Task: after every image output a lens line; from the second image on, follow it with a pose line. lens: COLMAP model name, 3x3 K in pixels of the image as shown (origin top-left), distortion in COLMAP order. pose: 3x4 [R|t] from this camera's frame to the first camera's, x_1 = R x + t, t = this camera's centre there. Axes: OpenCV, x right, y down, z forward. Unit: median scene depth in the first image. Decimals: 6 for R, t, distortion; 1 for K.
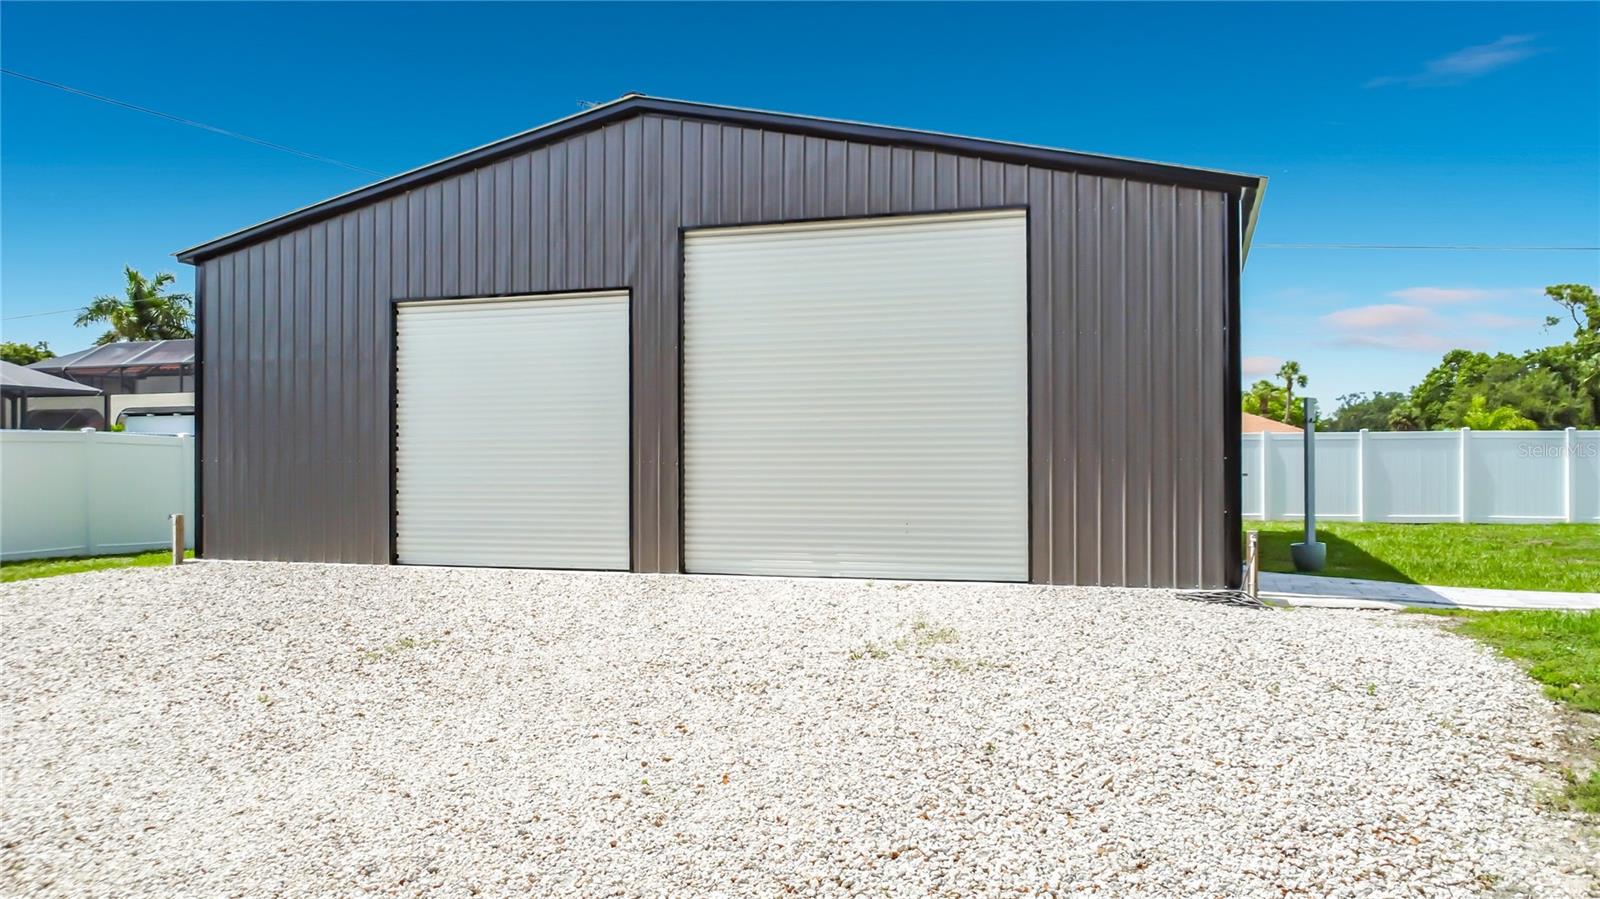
lens RADIAL K [[1163.5, 0, 800.0], [0, 1163.5, 449.5], [0, 0, 1]] dist [-0.036963, -0.001075]
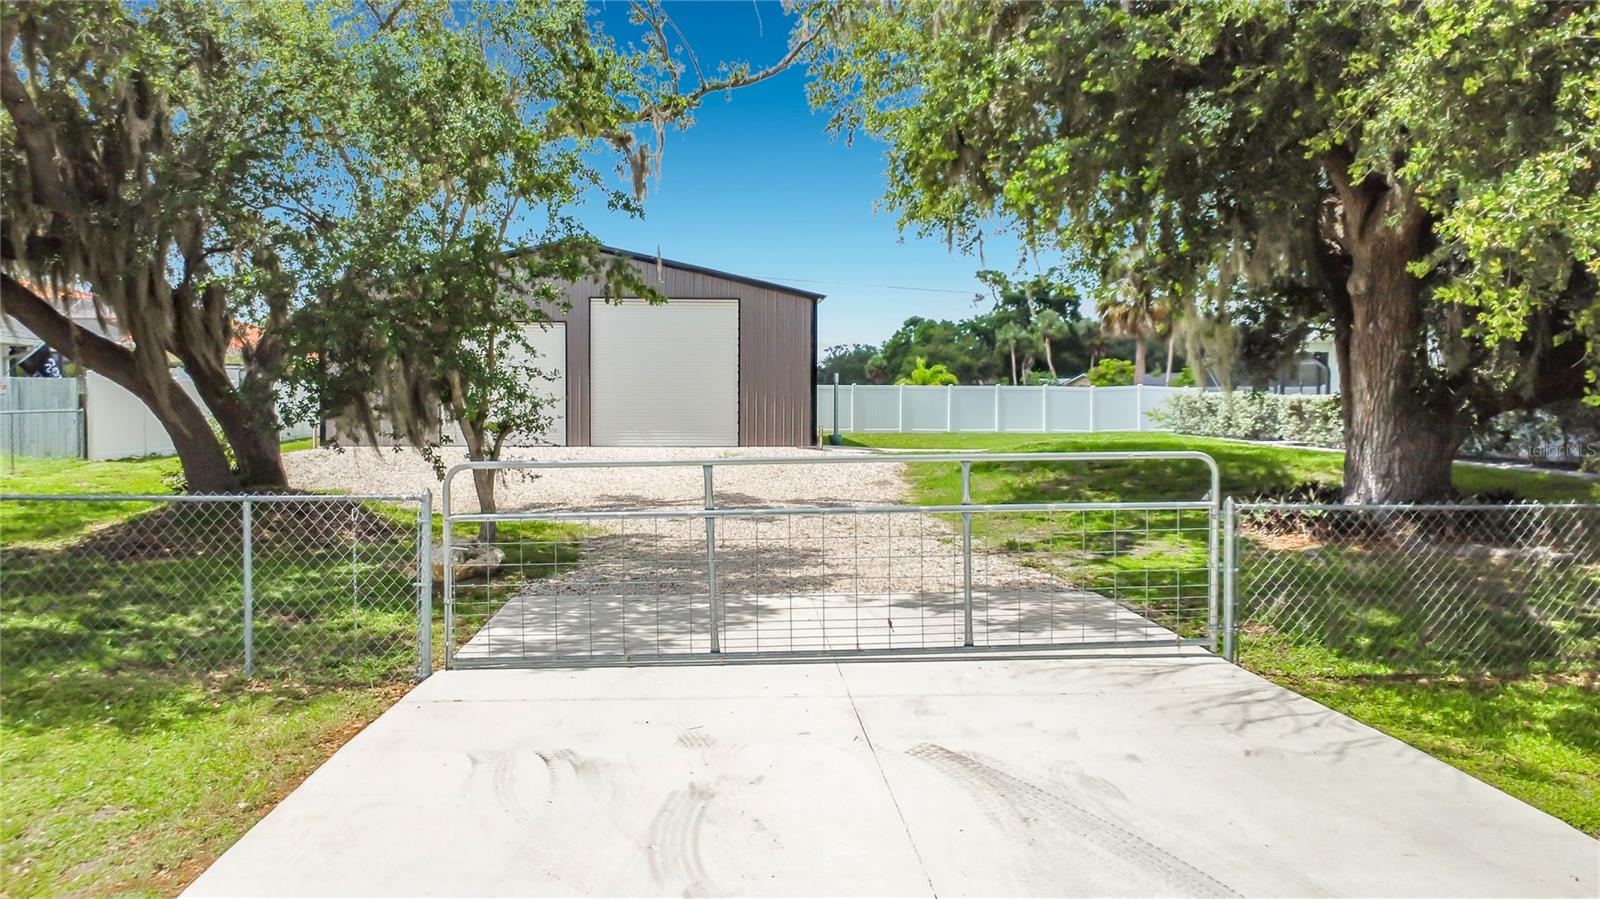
lens RADIAL K [[1170.9, 0, 755.3], [0, 1170.9, 445.1], [0, 0, 1]] dist [-0.005502, -0.002681]
pose [[0.928653, -0.006562, 0.370890, -0.578924], [-0.011523, 0.998851, 0.046524, -0.007351], [-0.370769, -0.047479, 0.927511, -1.117991]]
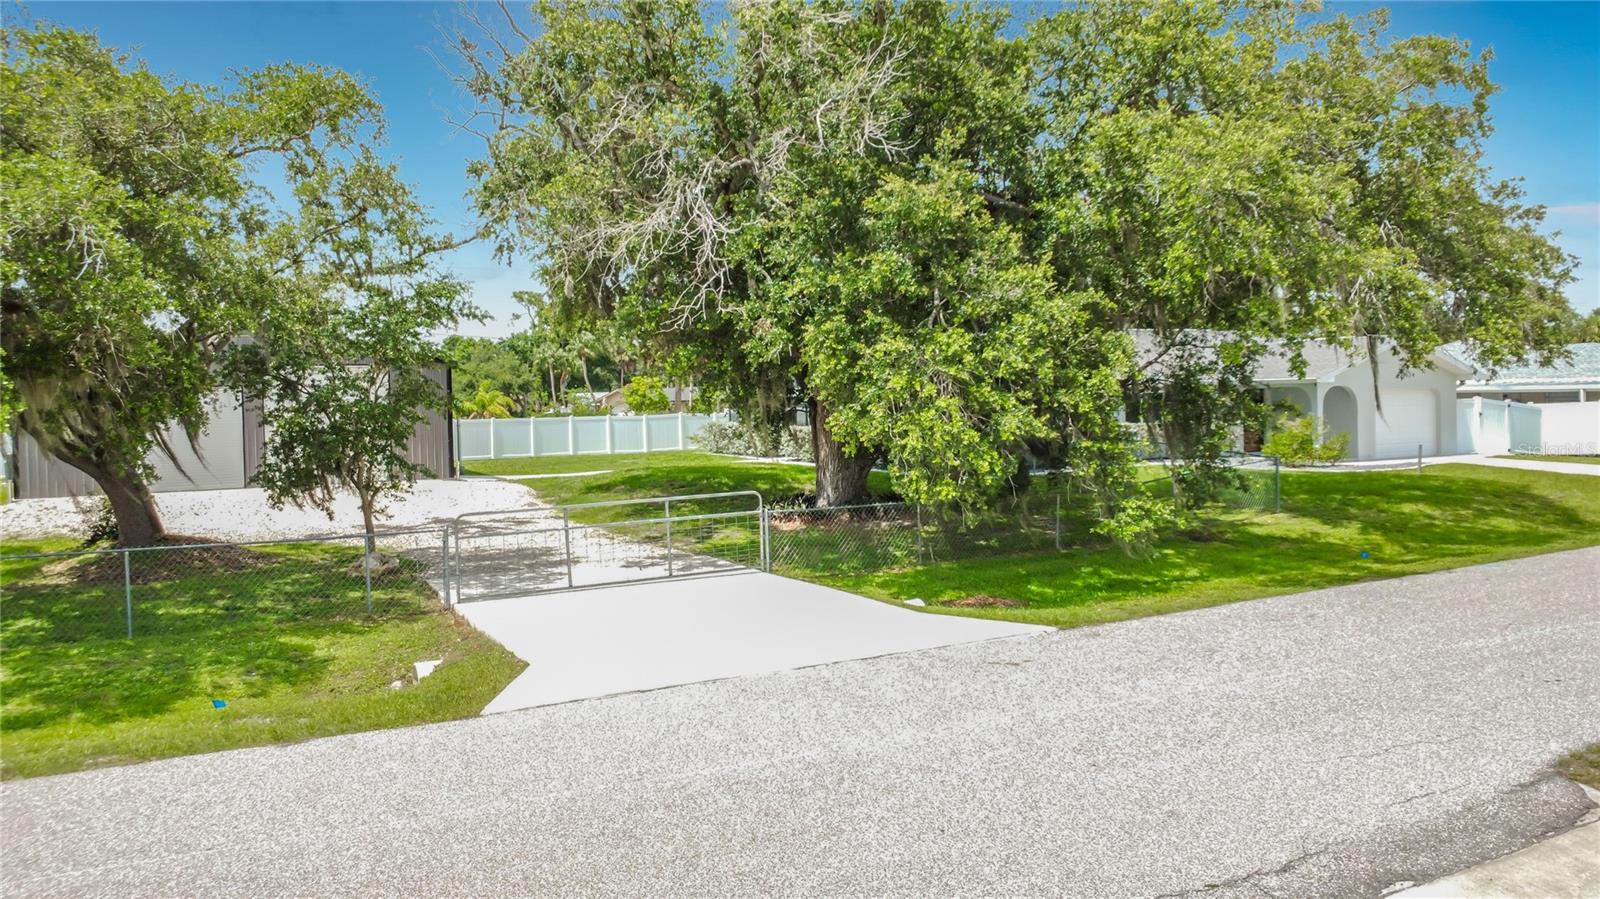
lens RADIAL K [[1204.8, 0, 799.7], [0, 1204.8, 400.0], [0, 0, 1]] dist [-0.028068, -0.005559]
pose [[0.684322, -0.008657, 0.729128, -1.143417], [0.008517, 0.999956, 0.003878, -0.087458], [-0.729130, 0.003556, 0.684366, -1.660047]]
